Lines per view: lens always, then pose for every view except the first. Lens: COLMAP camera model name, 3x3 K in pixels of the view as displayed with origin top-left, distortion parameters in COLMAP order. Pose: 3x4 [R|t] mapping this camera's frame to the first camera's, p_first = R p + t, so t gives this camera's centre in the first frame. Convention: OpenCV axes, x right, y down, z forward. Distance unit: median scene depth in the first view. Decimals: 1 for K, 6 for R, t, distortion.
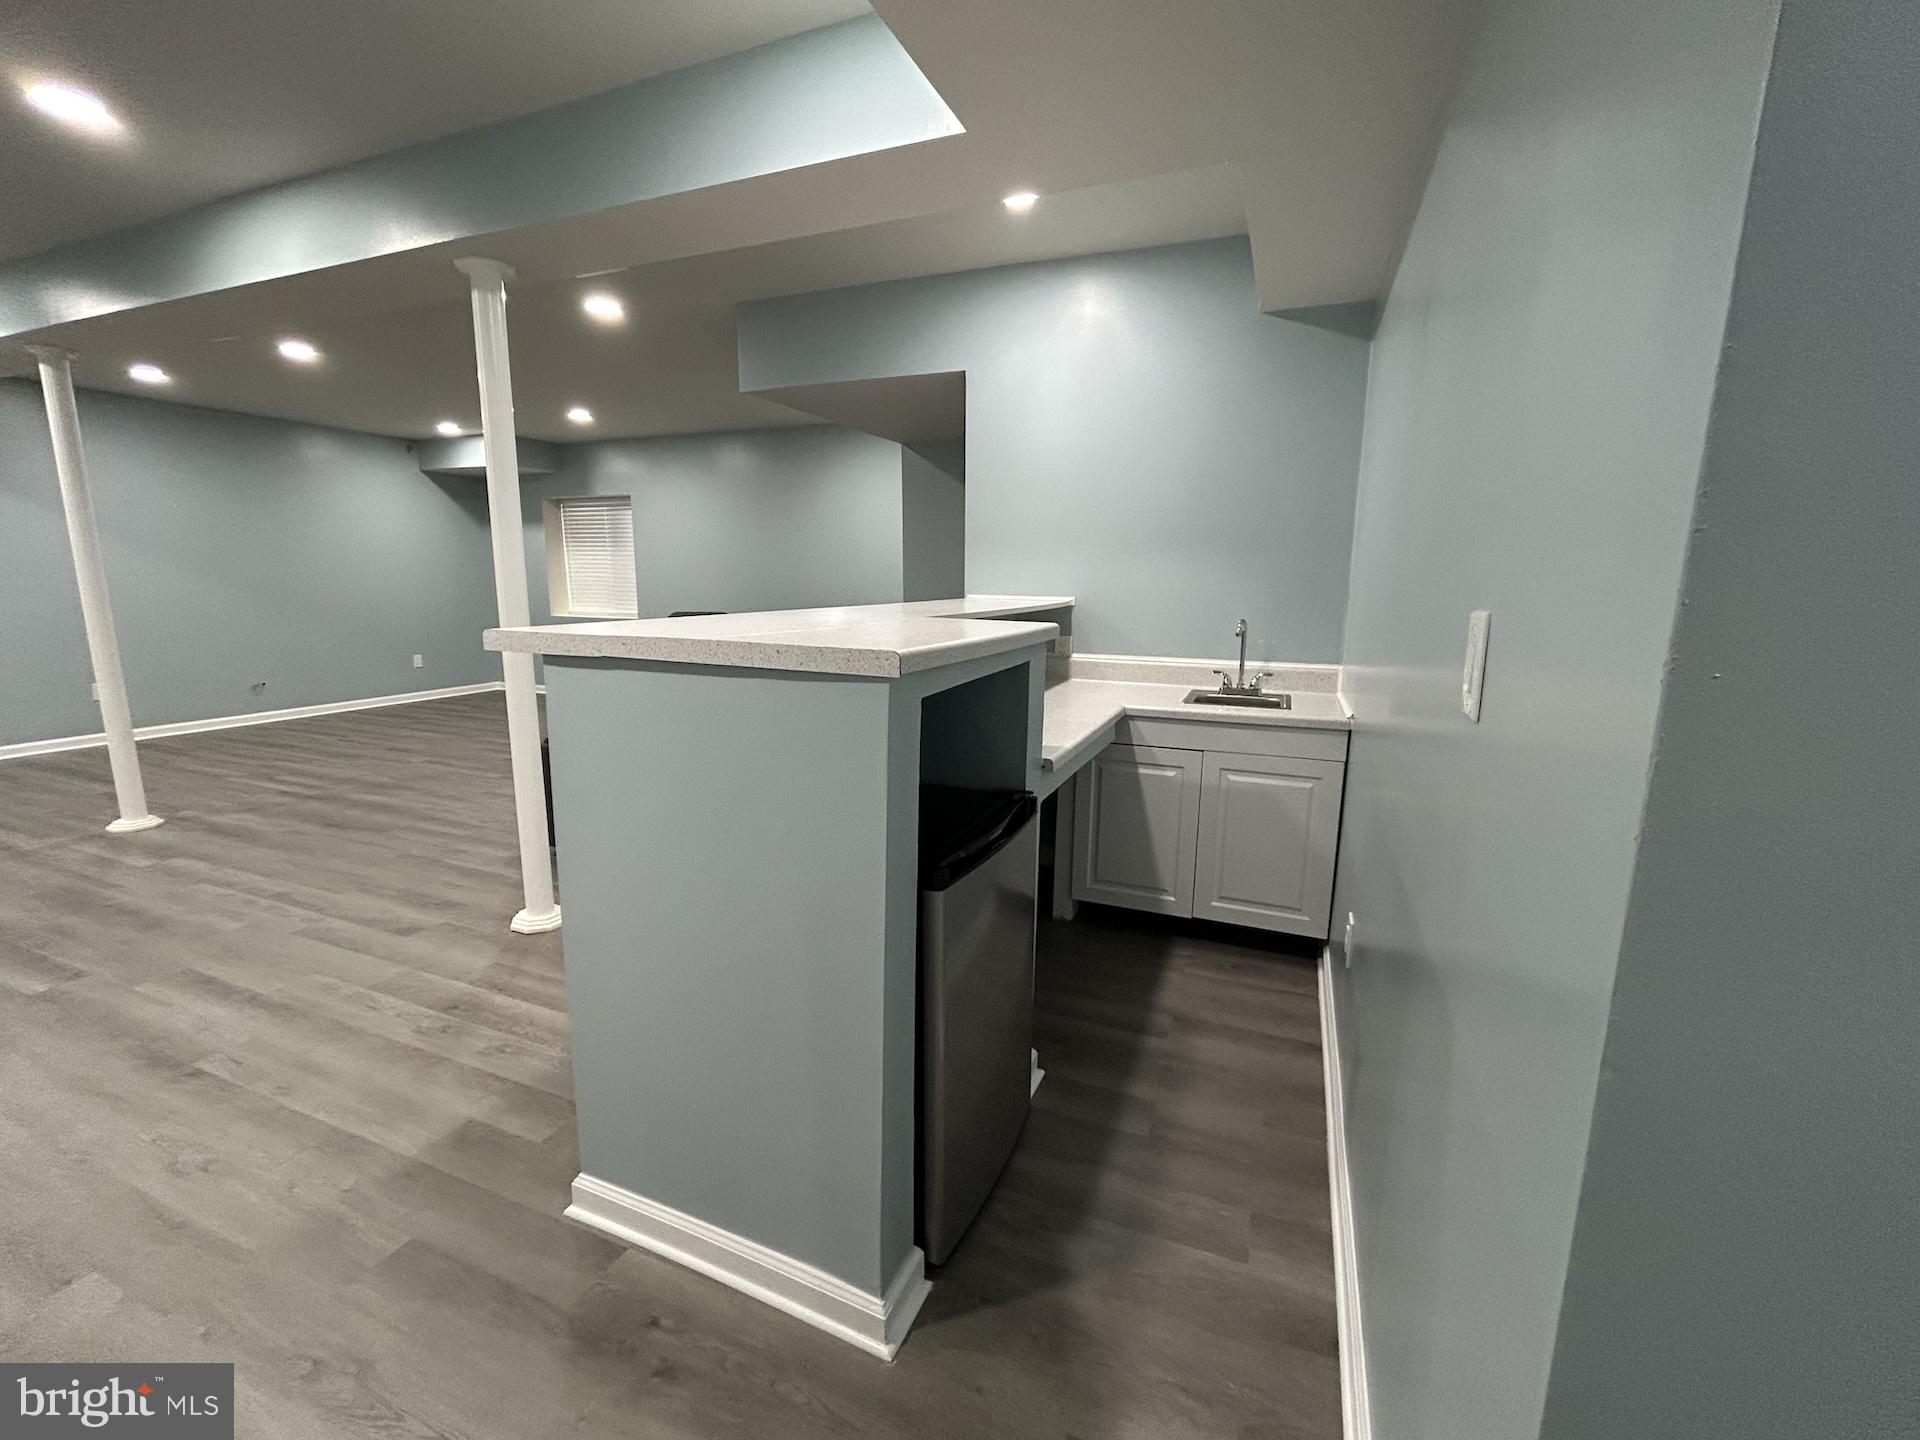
lens RADIAL K [[807.1, 0, 956.7], [0, 807.1, 713.5], [0, 0, 1]] dist [-0.001305, 0.000704]
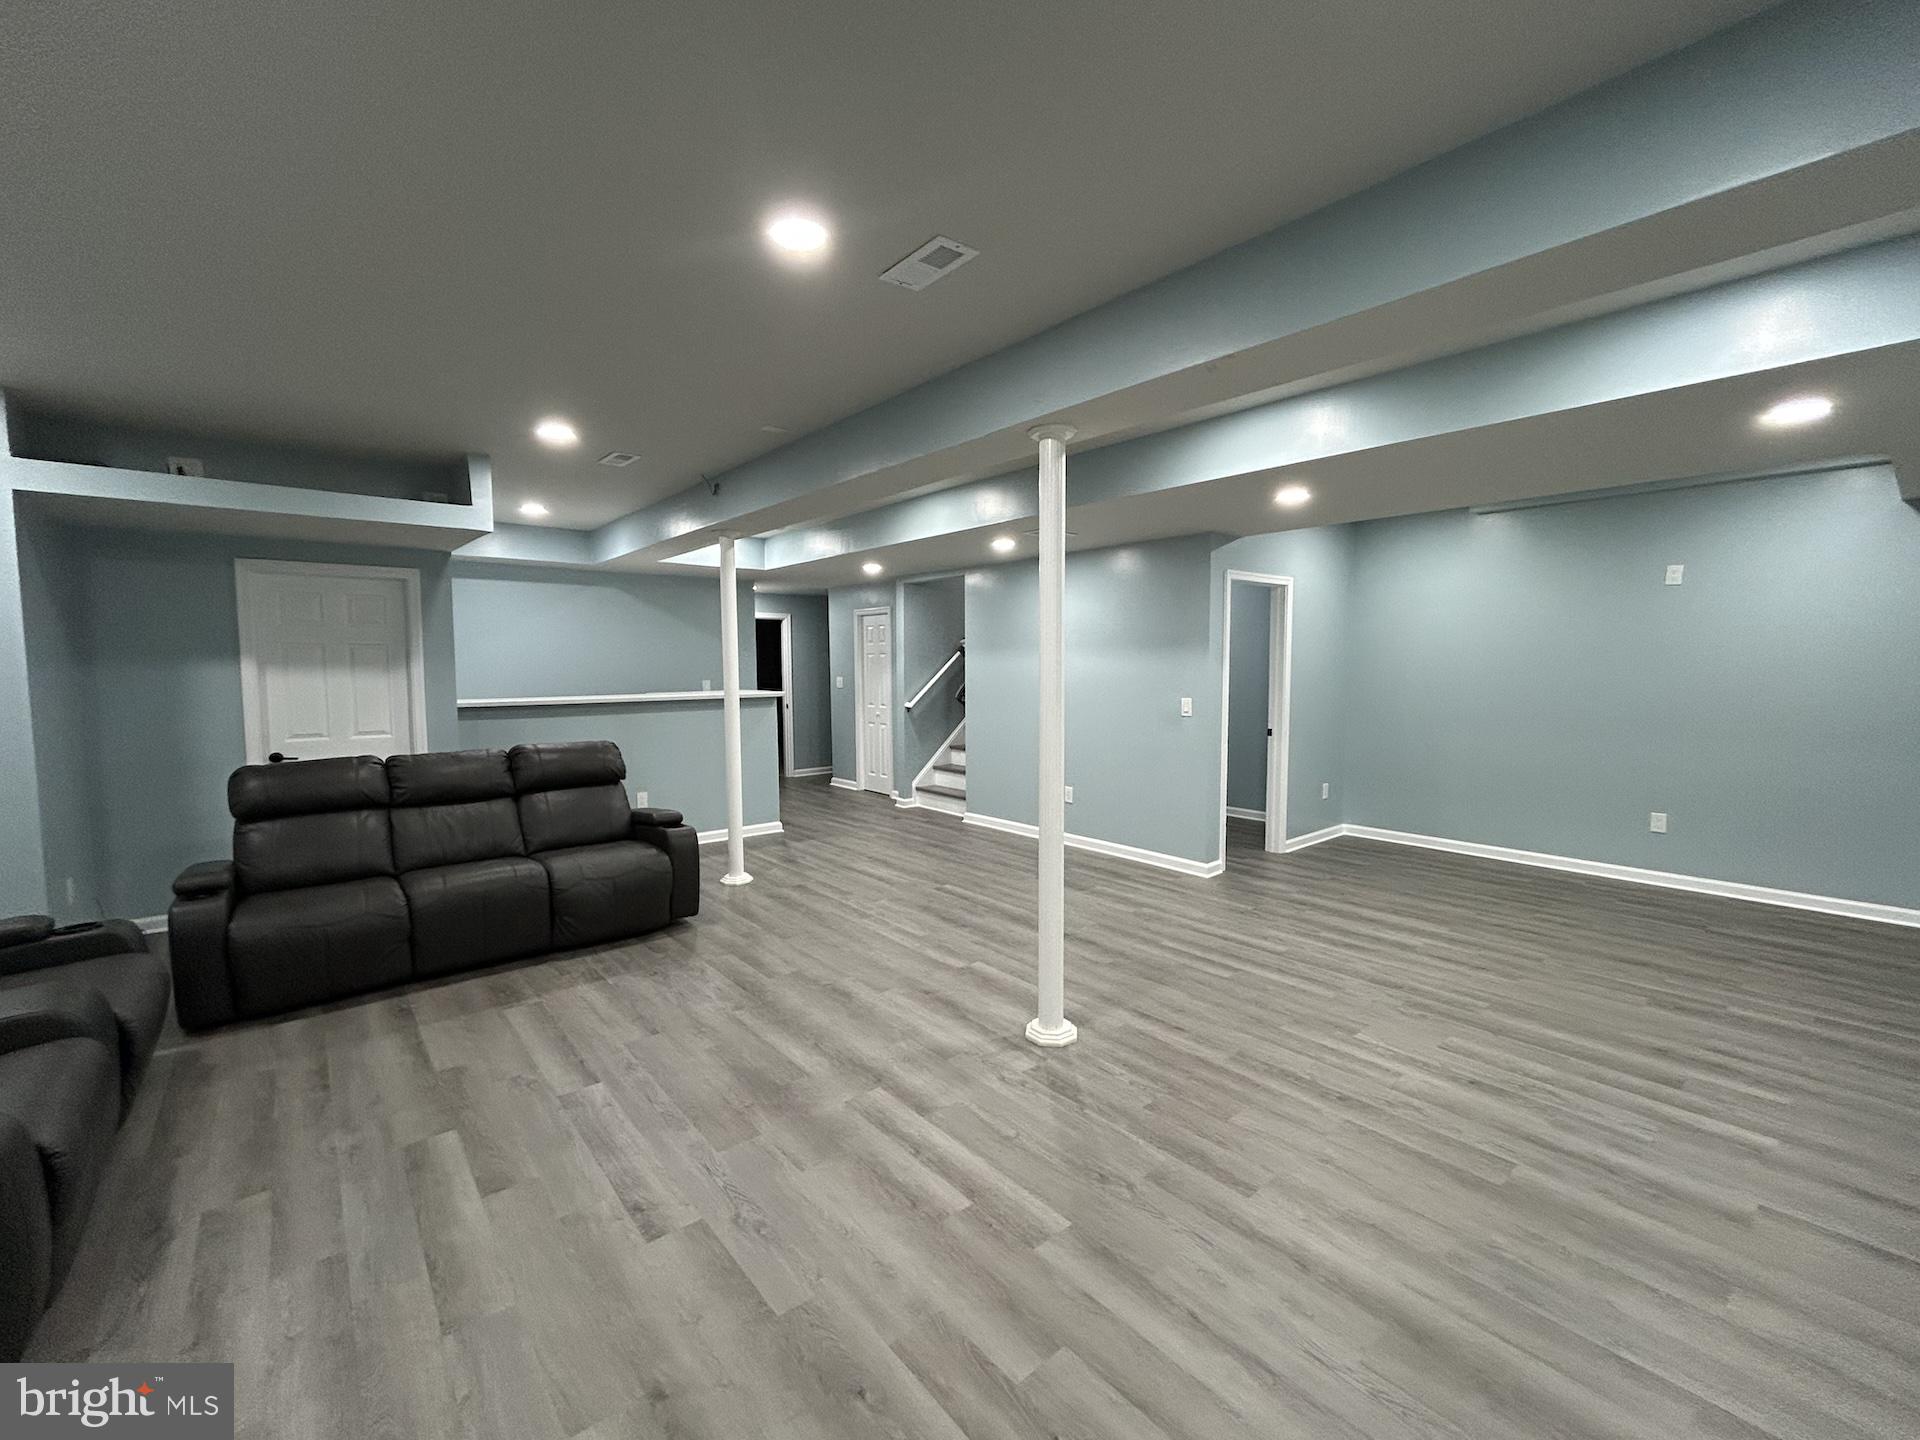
lens RADIAL K [[807.1, 0, 956.7], [0, 807.1, 713.5], [0, 0, 1]] dist [-0.001305, 0.000704]
pose [[-0.887228, -0.028646, 0.460441, -1.758572], [0.083086, 0.971828, 0.220561, -0.453099], [-0.453788, 0.233945, -0.859853, 2.232915]]
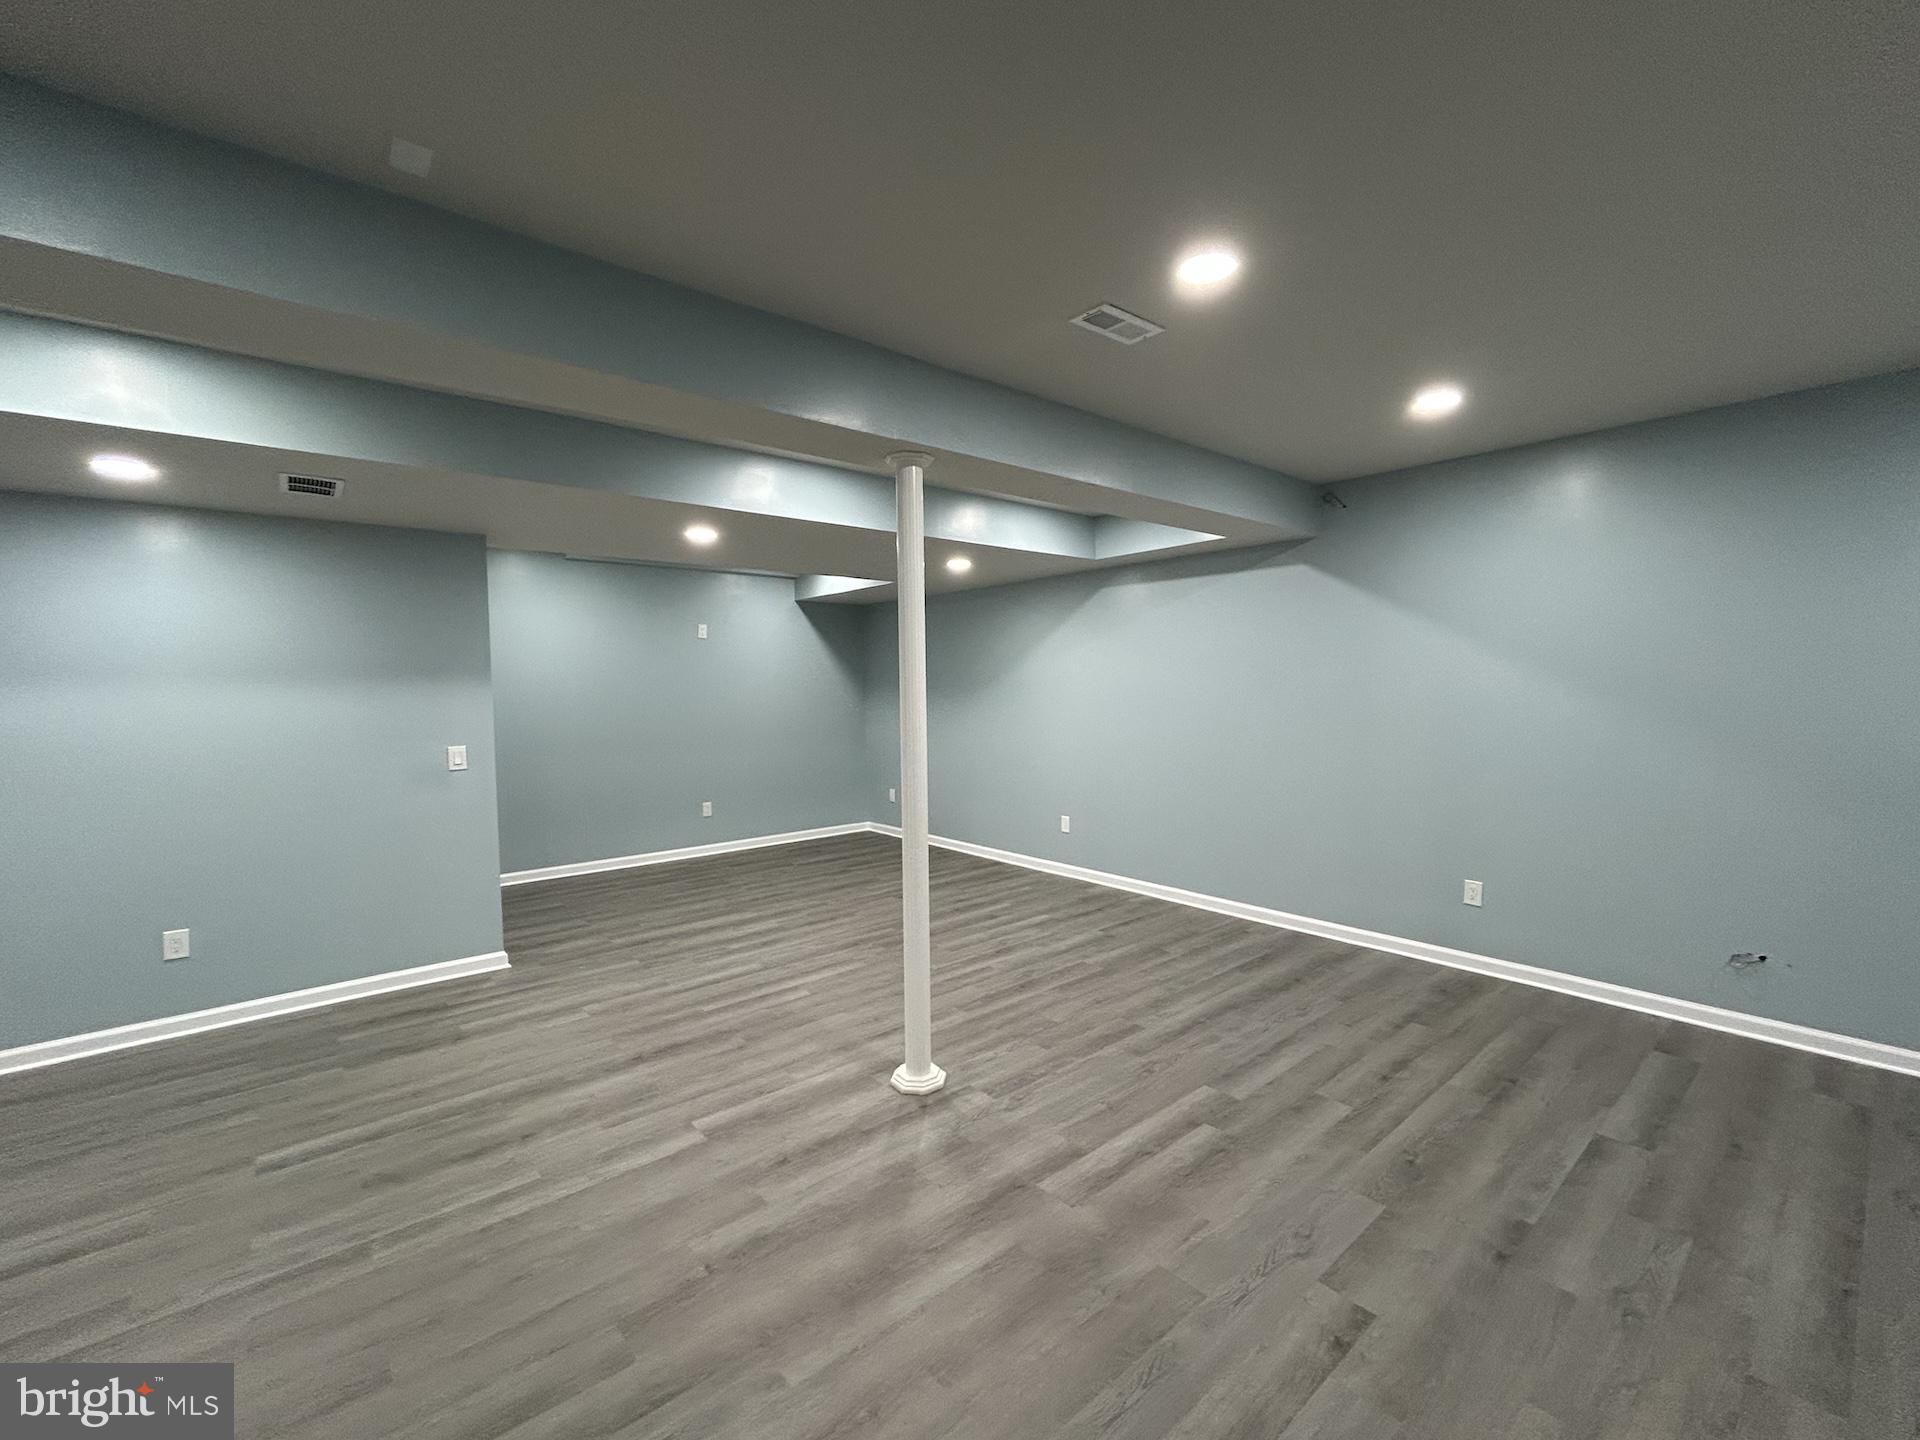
lens RADIAL K [[807.1, 0, 956.7], [0, 807.1, 713.5], [0, 0, 1]] dist [-0.001305, 0.000704]
pose [[-0.448349, 0.036456, -0.893115, -0.537209], [-0.144508, 0.983068, 0.112672, -0.377182], [0.882100, 0.179579, -0.435489, 1.772179]]
